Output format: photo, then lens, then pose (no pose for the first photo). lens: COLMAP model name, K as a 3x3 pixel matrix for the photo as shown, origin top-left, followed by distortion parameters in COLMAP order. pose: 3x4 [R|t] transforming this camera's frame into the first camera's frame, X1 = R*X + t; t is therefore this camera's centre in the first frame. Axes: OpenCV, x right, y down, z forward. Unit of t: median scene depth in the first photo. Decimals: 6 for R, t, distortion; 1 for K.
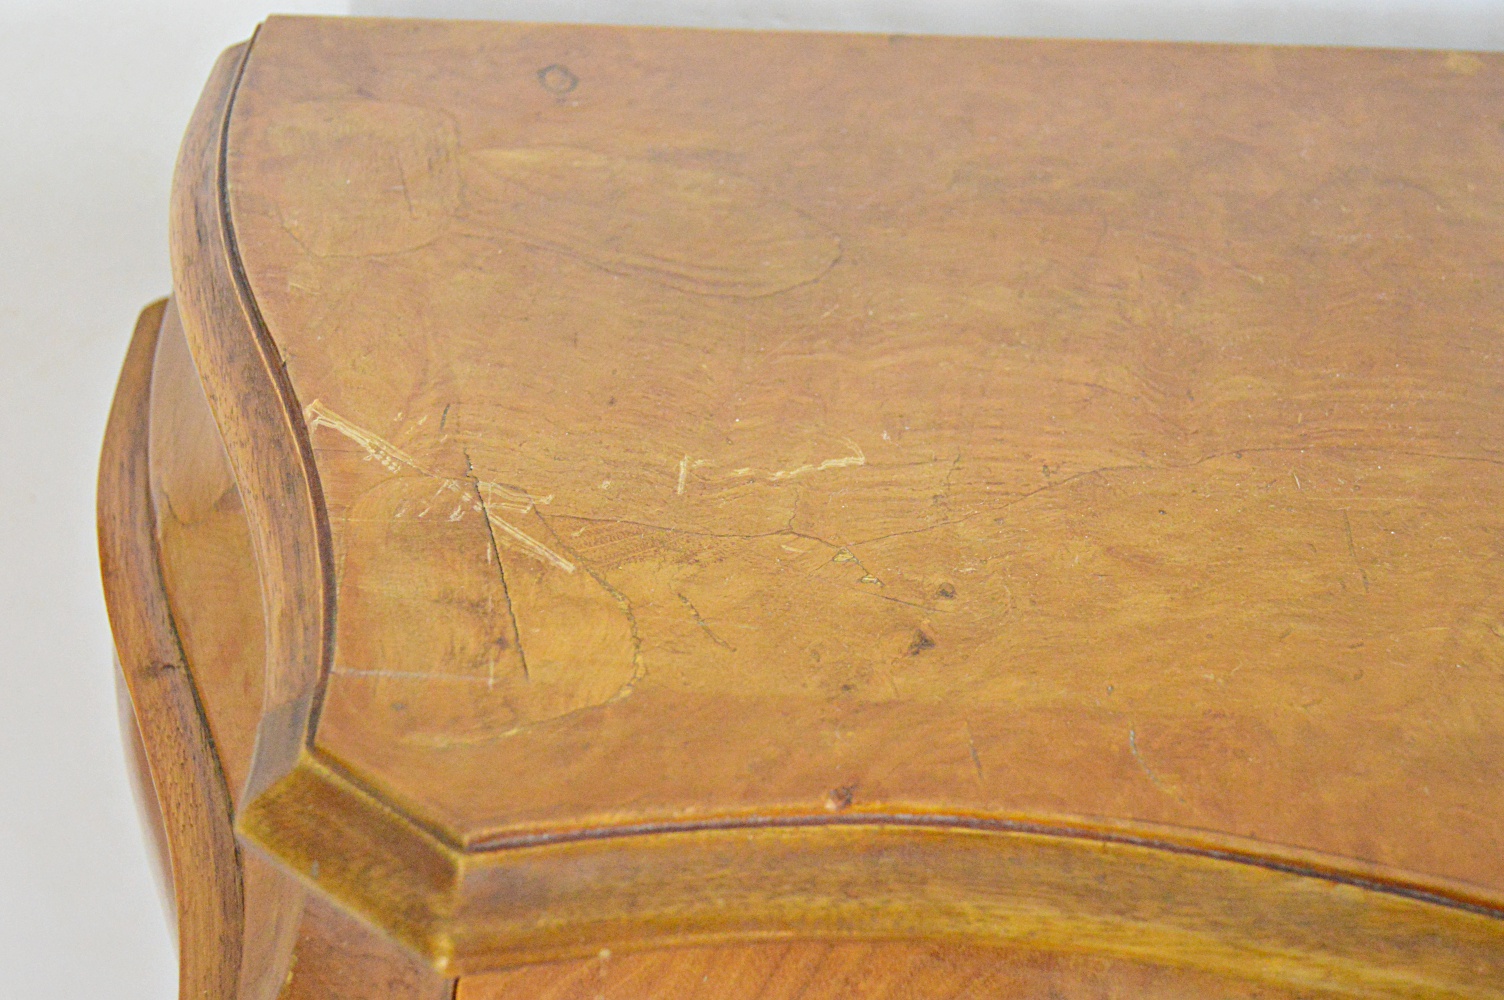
lens RADIAL K [[2165.2, 0, 768.1], [0, 2165.2, 502.6], [0, 0, 1]] dist [-0.003535, 0.000000]
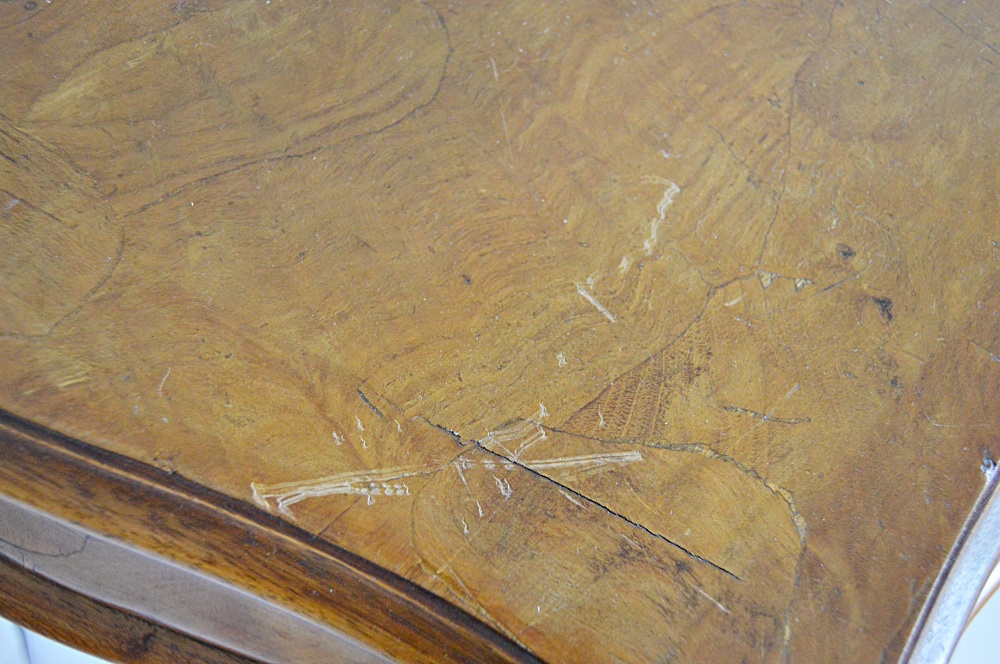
lens RADIAL K [[842.3, 0, 502.4], [0, 842.3, 322.7], [0, 0, 1]] dist [-0.024528, -0.000197]
pose [[0.665986, -0.675907, 0.315614, -0.214437], [0.421065, 0.689865, 0.588890, -0.279522], [-0.615766, -0.259299, 0.744041, 0.713263]]
